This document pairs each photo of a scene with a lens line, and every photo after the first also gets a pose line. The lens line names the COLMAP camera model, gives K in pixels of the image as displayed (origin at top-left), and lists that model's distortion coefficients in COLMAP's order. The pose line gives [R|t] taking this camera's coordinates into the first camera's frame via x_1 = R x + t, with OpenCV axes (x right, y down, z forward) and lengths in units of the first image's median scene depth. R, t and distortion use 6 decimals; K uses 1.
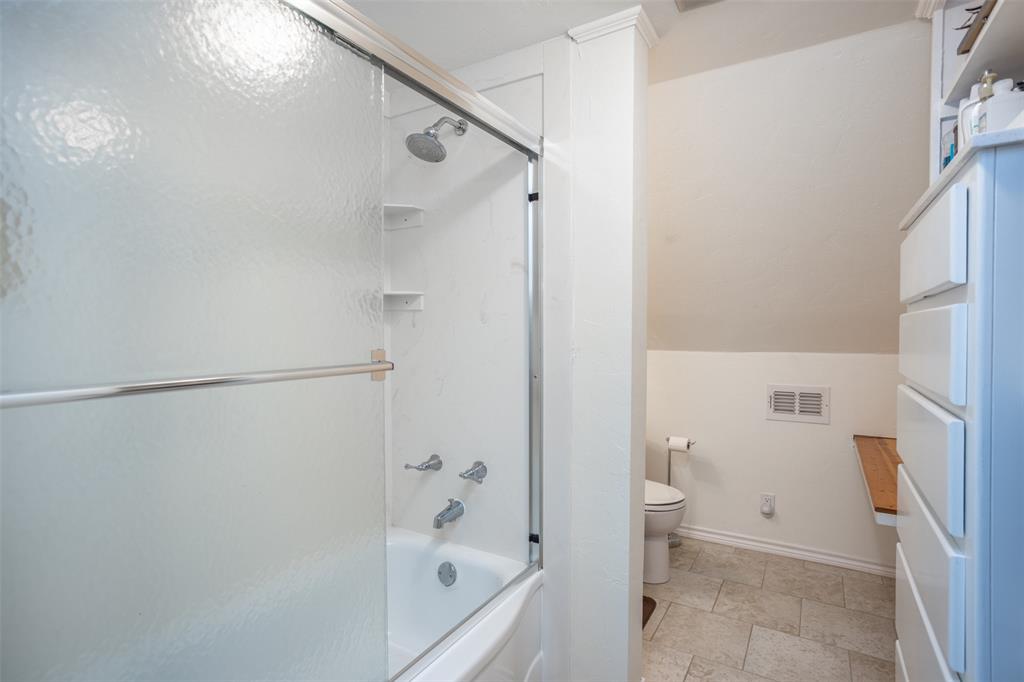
lens RADIAL K [[508.3, 0, 512.0], [0, 508.3, 337.4], [0, 0, 1]] dist [-0.029173, 0.000648]
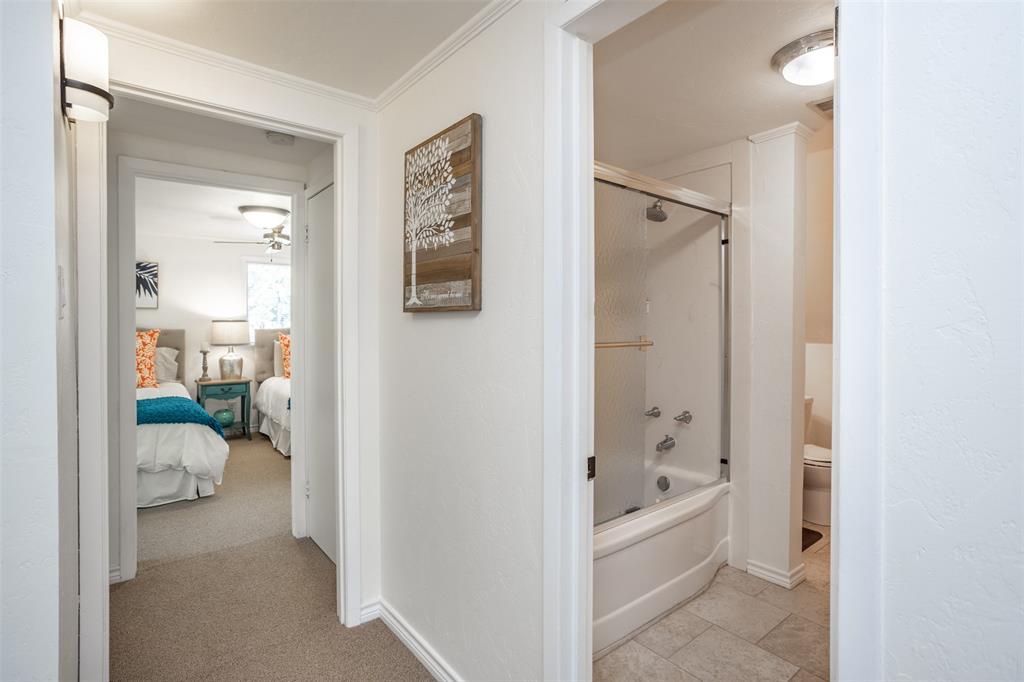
lens RADIAL K [[508.3, 0, 509.8], [0, 508.3, 323.8], [0, 0, 1]] dist [-0.029173, 0.000648]
pose [[0.934402, 0.005977, -0.356171, -0.021146], [-0.011770, 0.999831, -0.014097, 0.005858], [0.356027, 0.017364, 0.934314, -0.667166]]
